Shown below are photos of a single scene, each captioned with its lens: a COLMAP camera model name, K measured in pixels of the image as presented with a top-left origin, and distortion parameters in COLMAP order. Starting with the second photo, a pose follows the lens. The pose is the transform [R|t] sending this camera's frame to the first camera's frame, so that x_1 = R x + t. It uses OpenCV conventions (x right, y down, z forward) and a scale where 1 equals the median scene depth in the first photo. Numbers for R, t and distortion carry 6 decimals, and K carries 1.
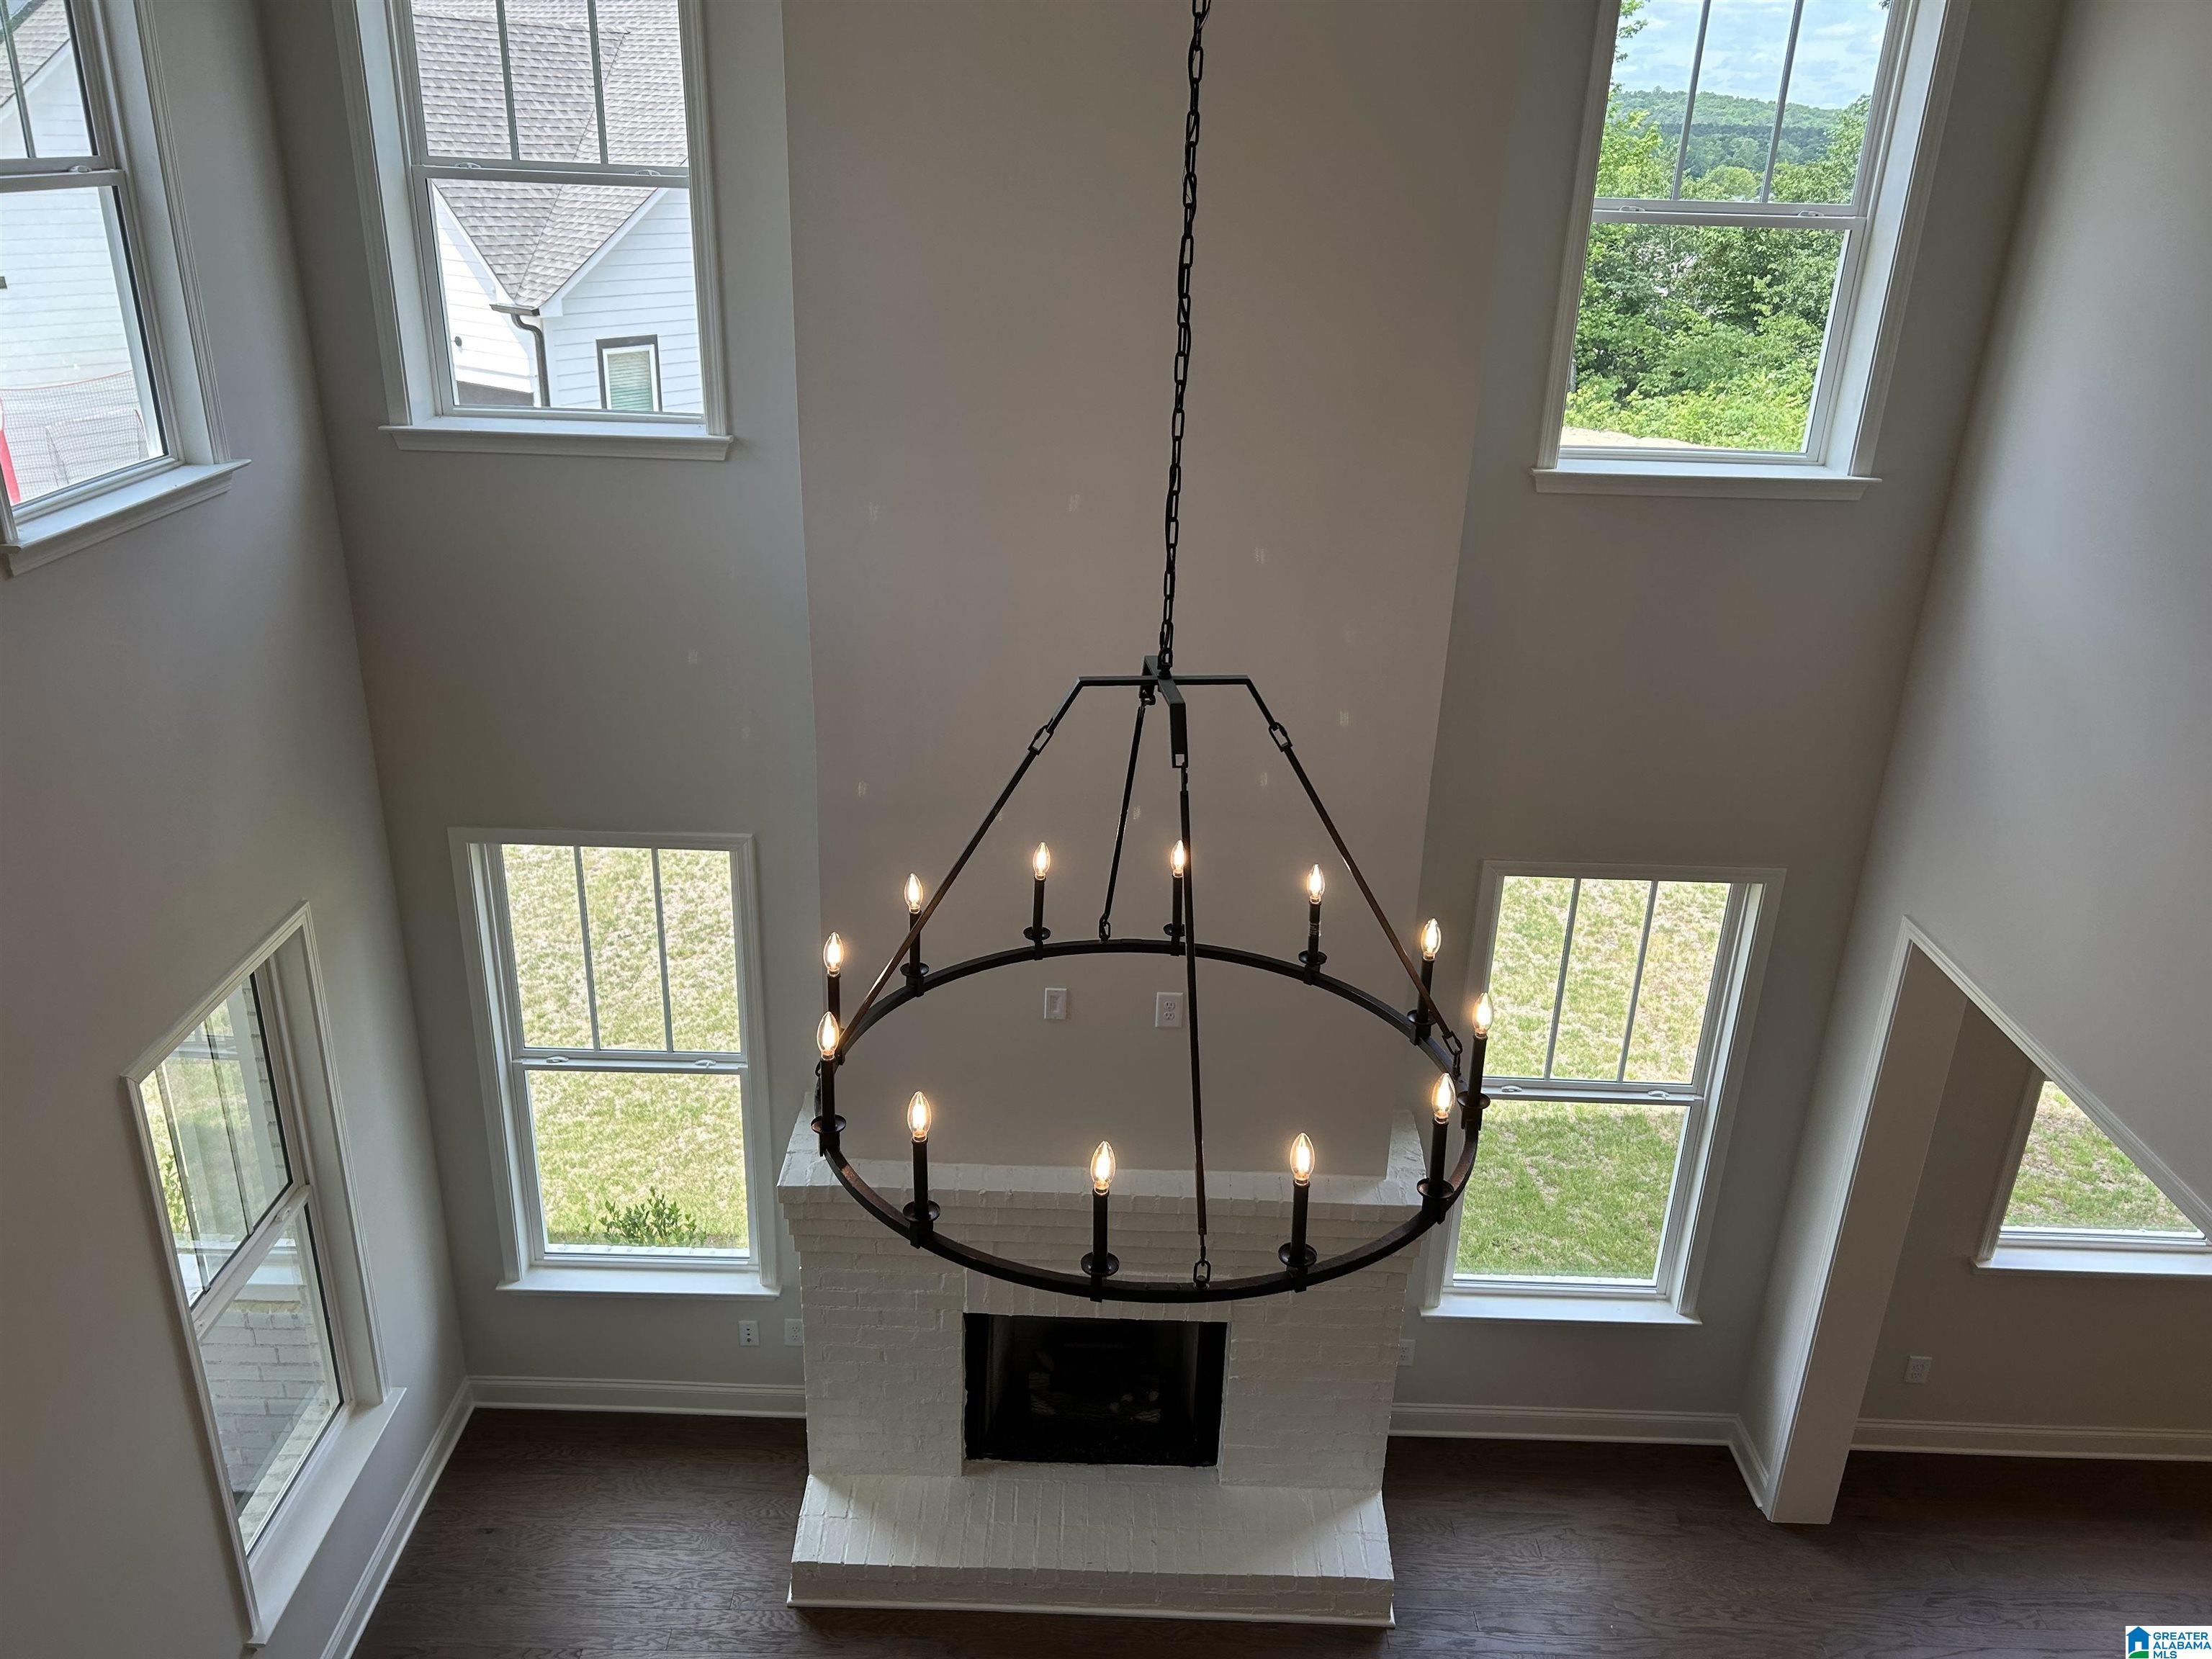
lens RADIAL K [[1658.0, 0, 1096.1], [0, 1658.0, 850.8], [0, 0, 1]] dist [0.059973, -0.064977]
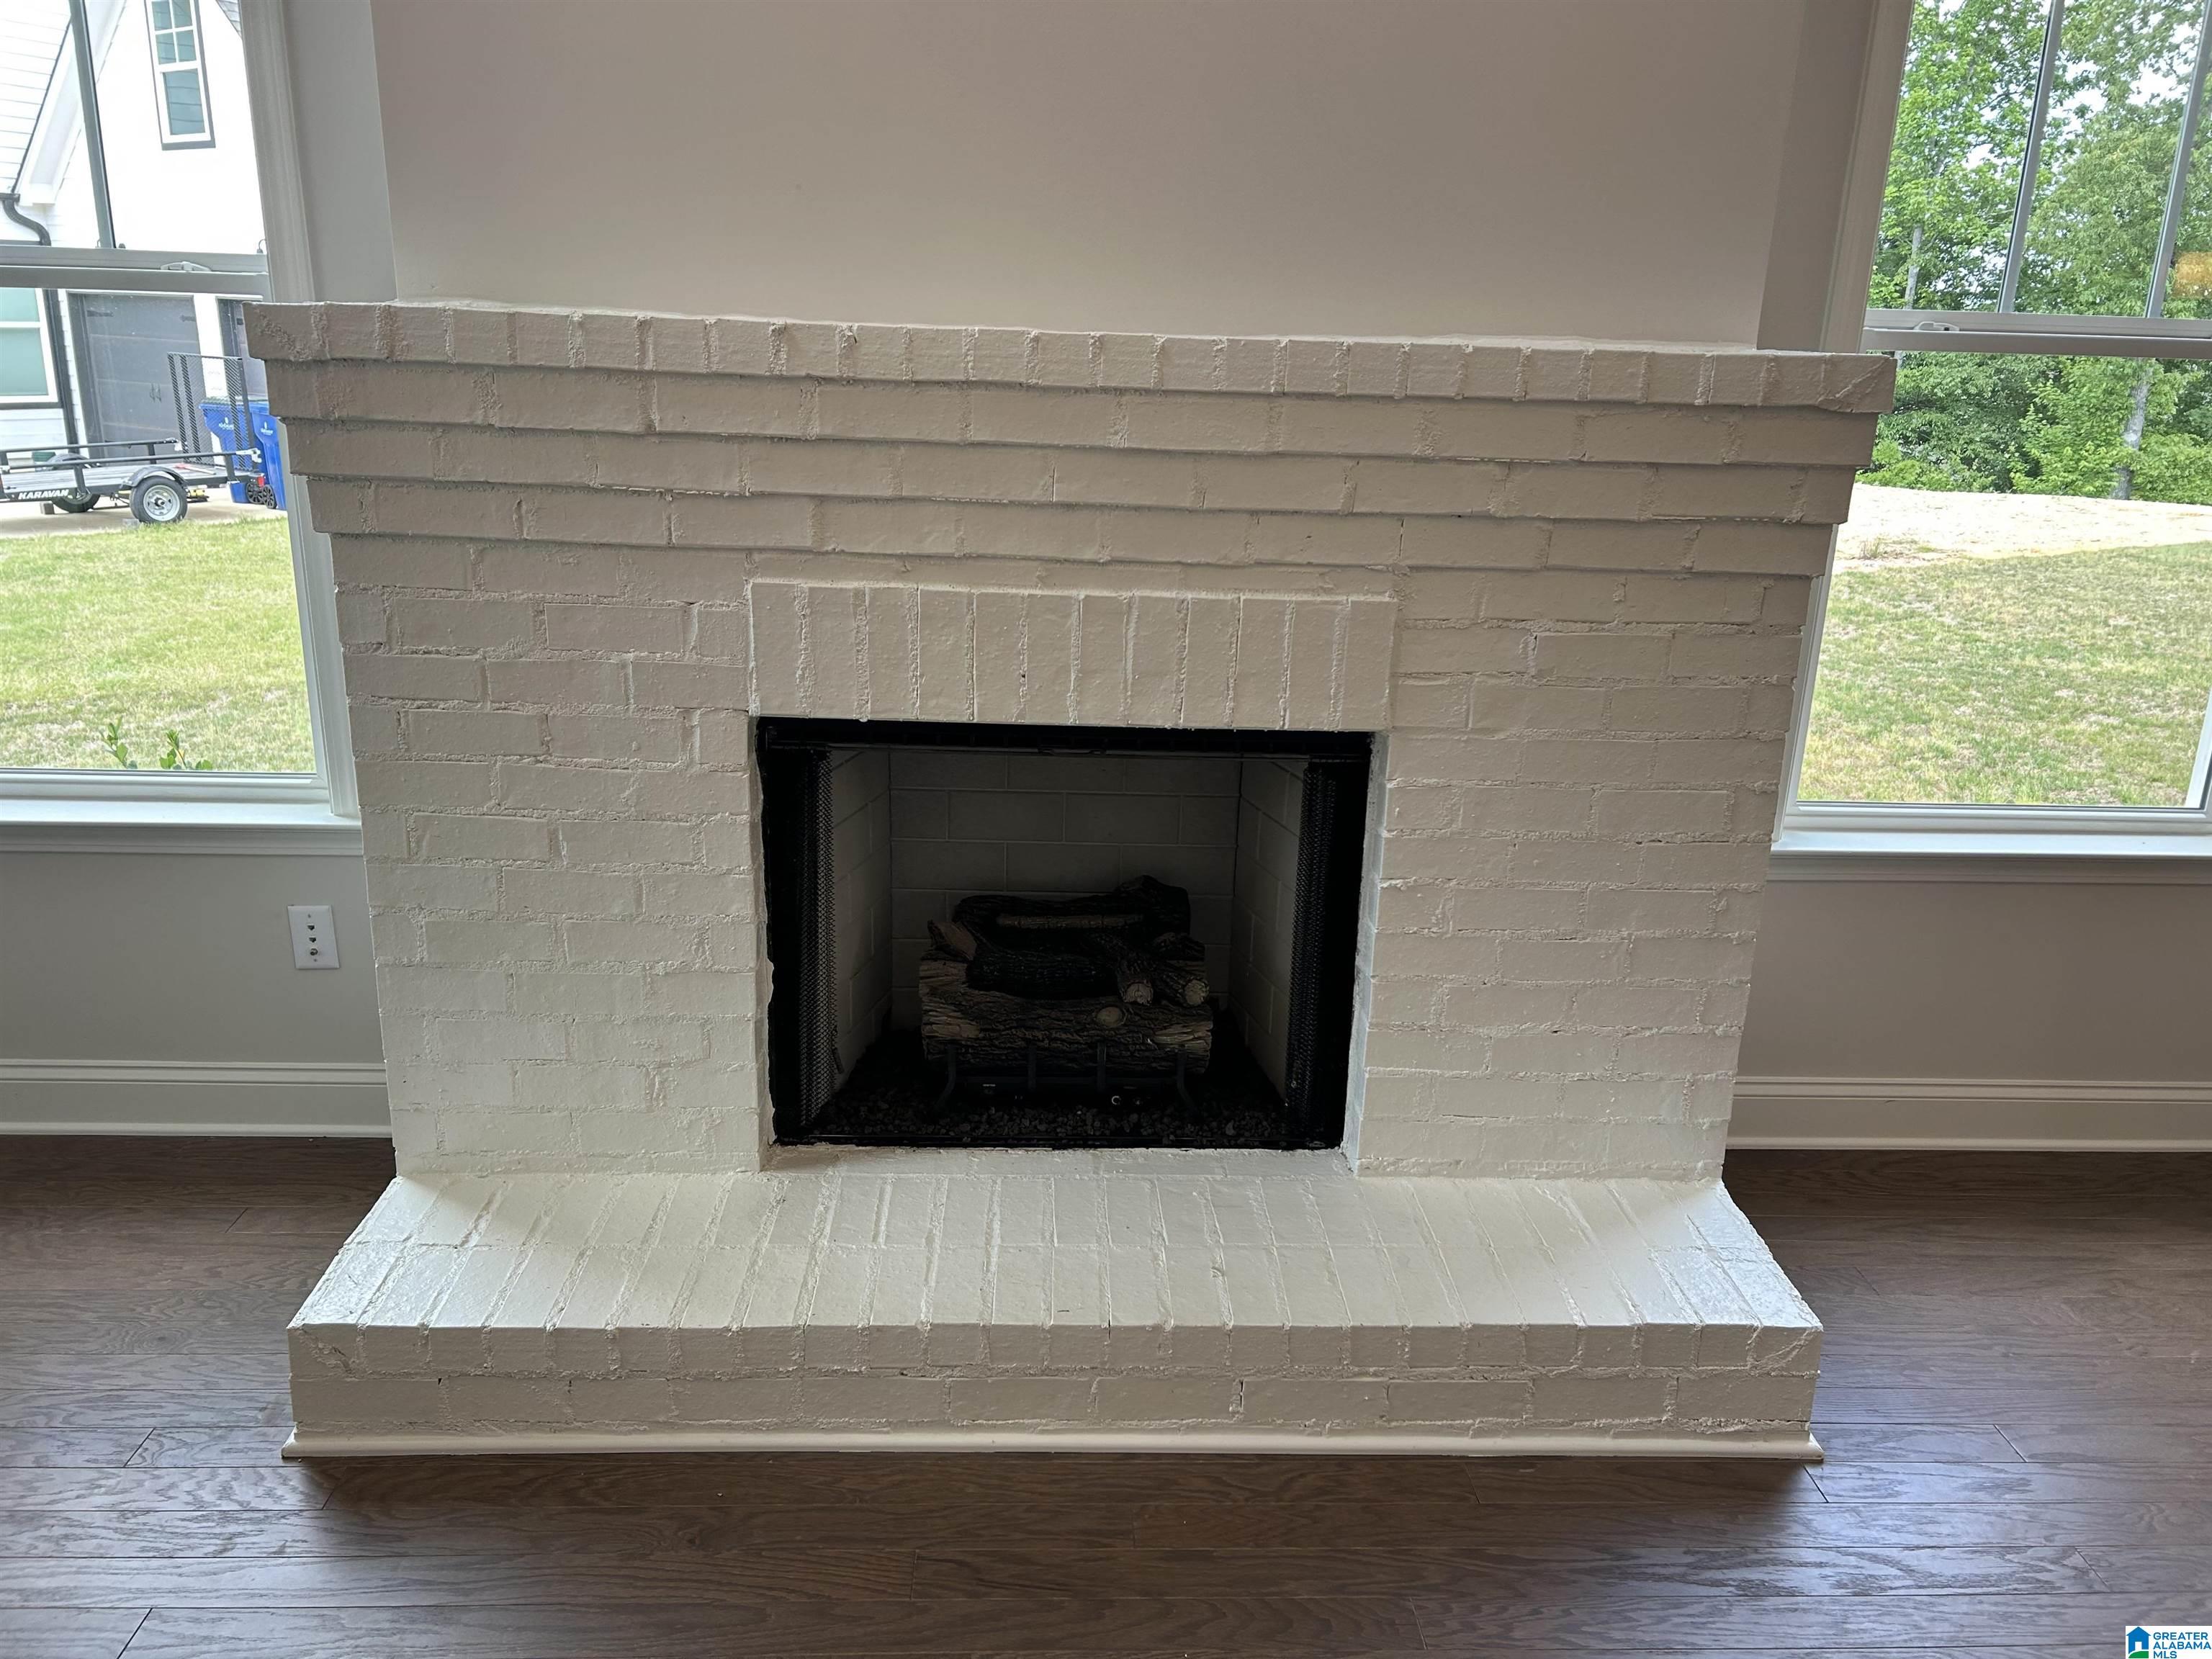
lens RADIAL K [[1658.0, 0, 1116.7], [0, 1658.0, 833.9], [0, 0, 1]] dist [0.059973, -0.064977]
pose [[0.998605, -0.014157, 0.050866, -0.009855], [0.019553, 0.994045, -0.107205, 0.353247], [-0.049045, 0.108050, 0.992935, 0.589407]]
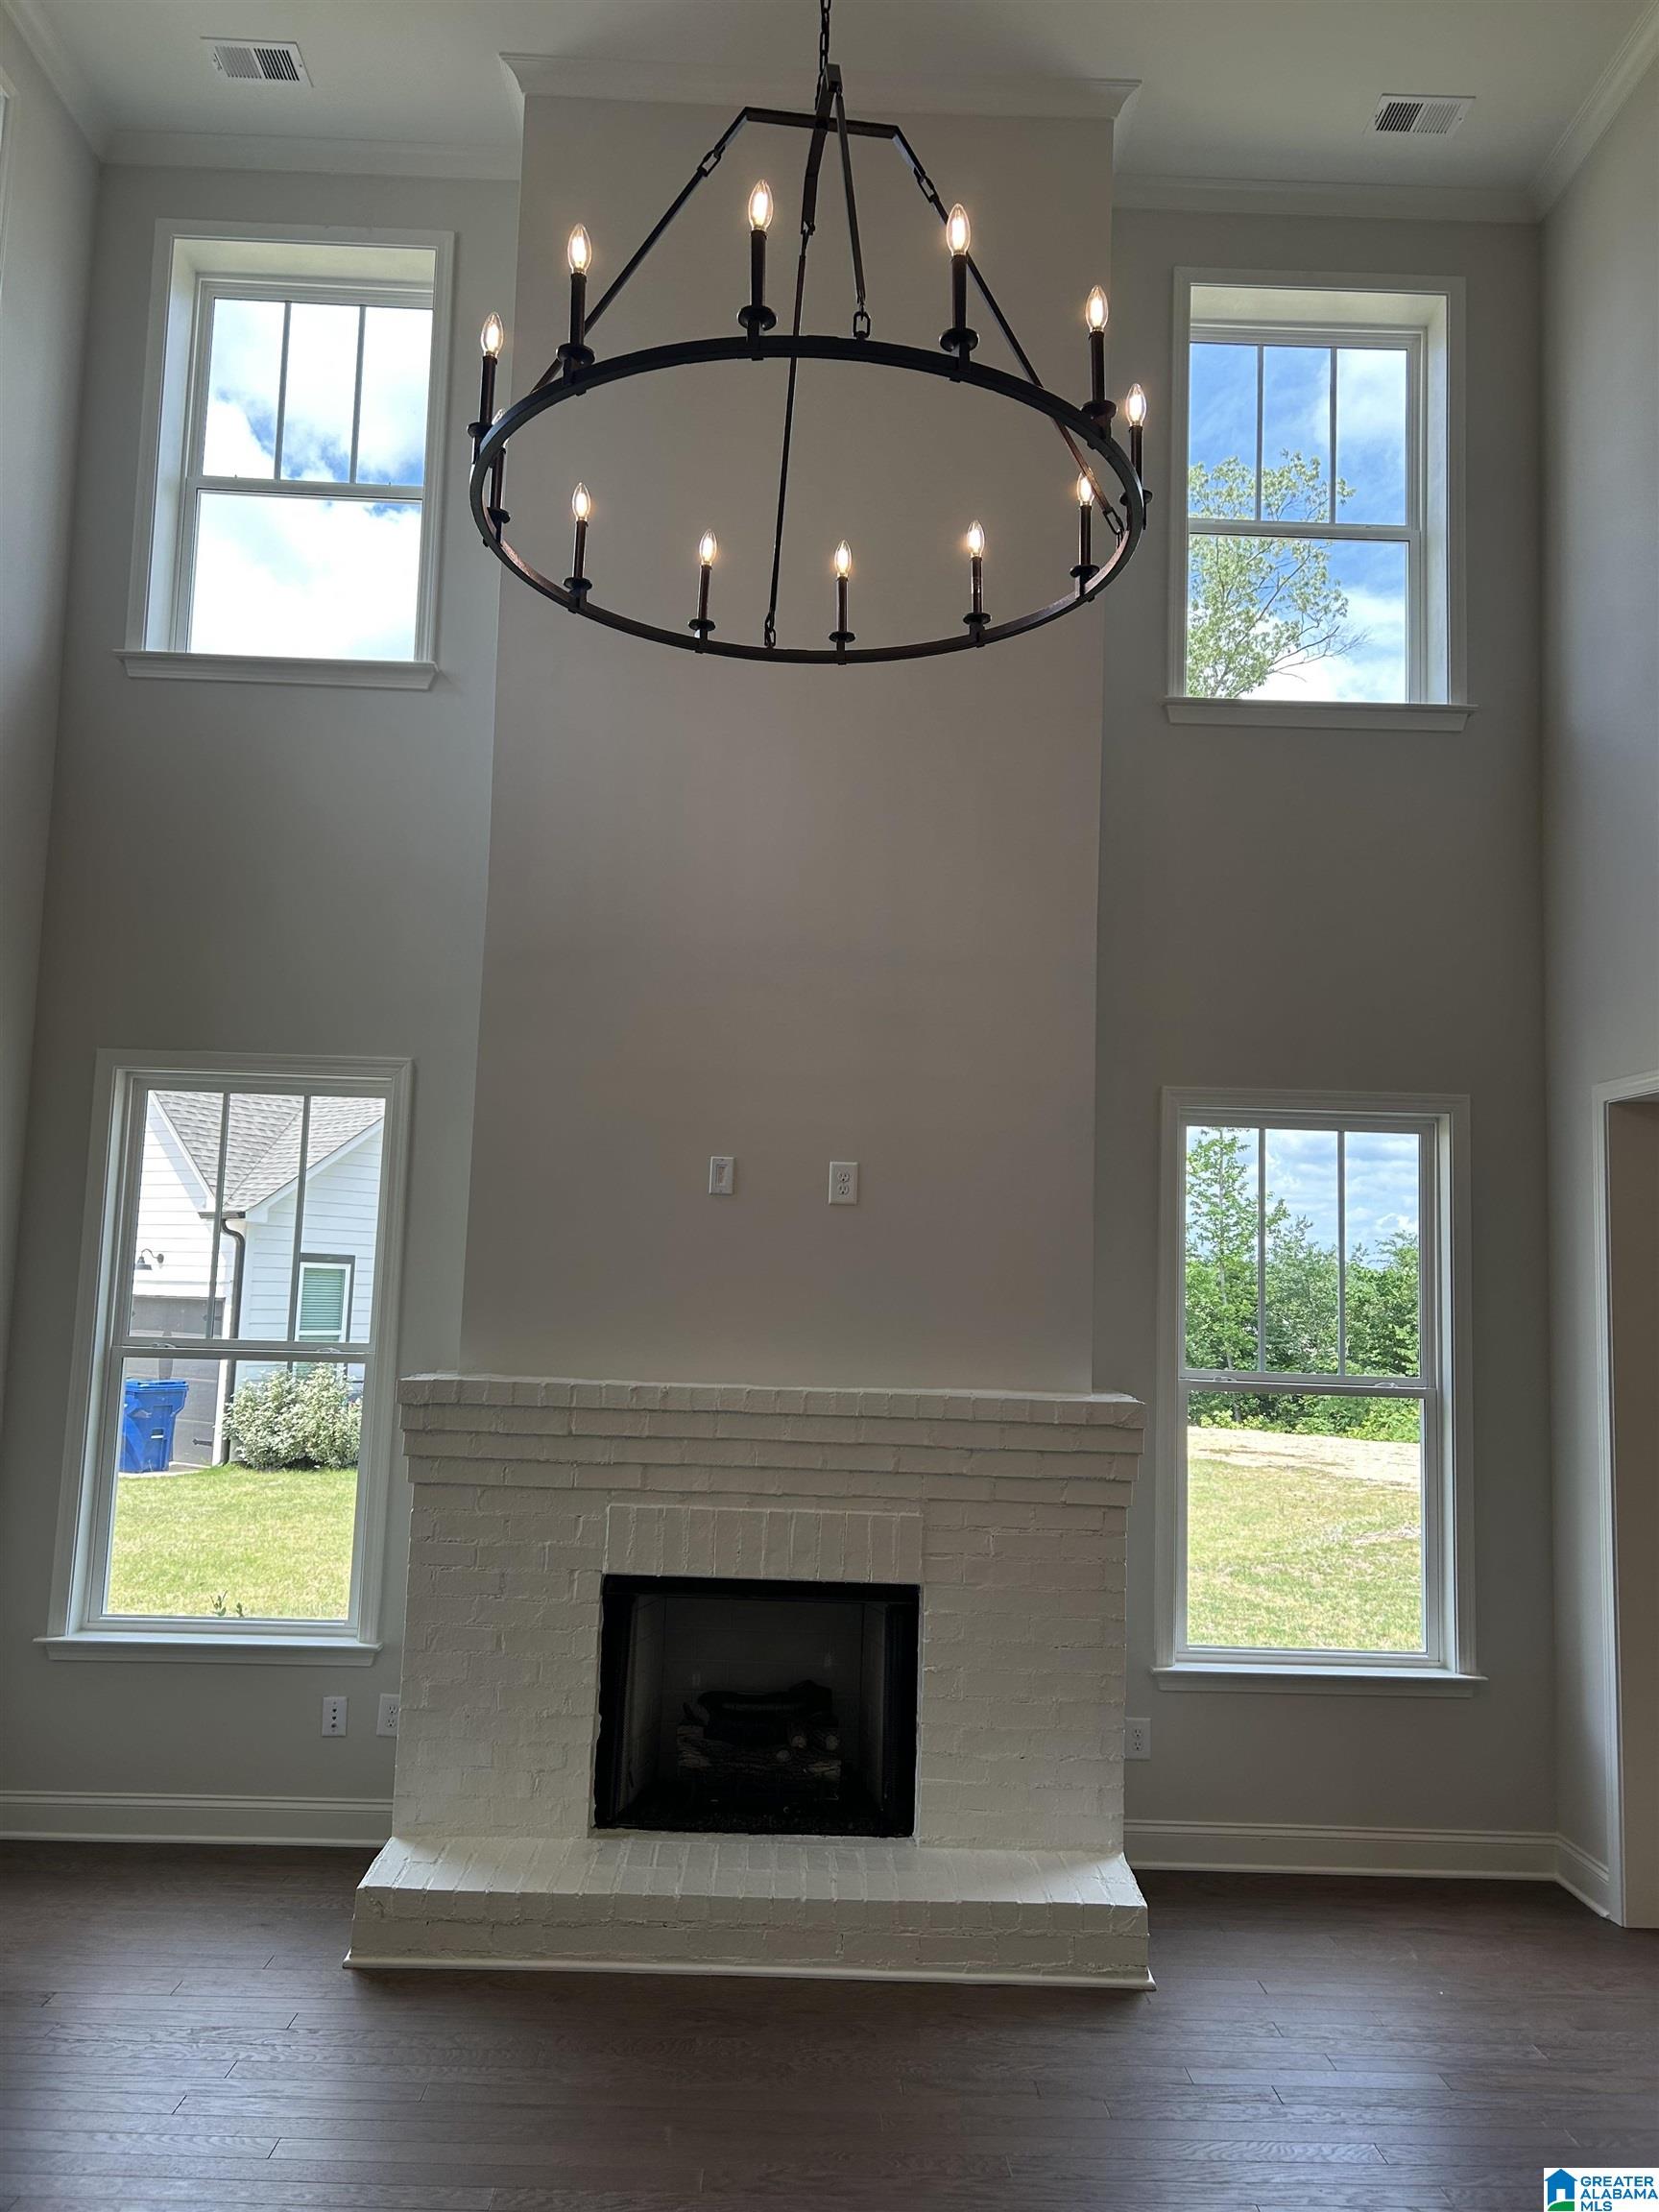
lens RADIAL K [[1658.0, 0, 826.5], [0, 1658.0, 1117.2], [0, 0, 1]] dist [0.059973, -0.064977]
pose [[0.999582, 0.005460, 0.028377, 0.007617], [0.009073, 0.873022, -0.487597, 0.486682], [-0.027436, 0.487650, 0.872608, 0.157788]]
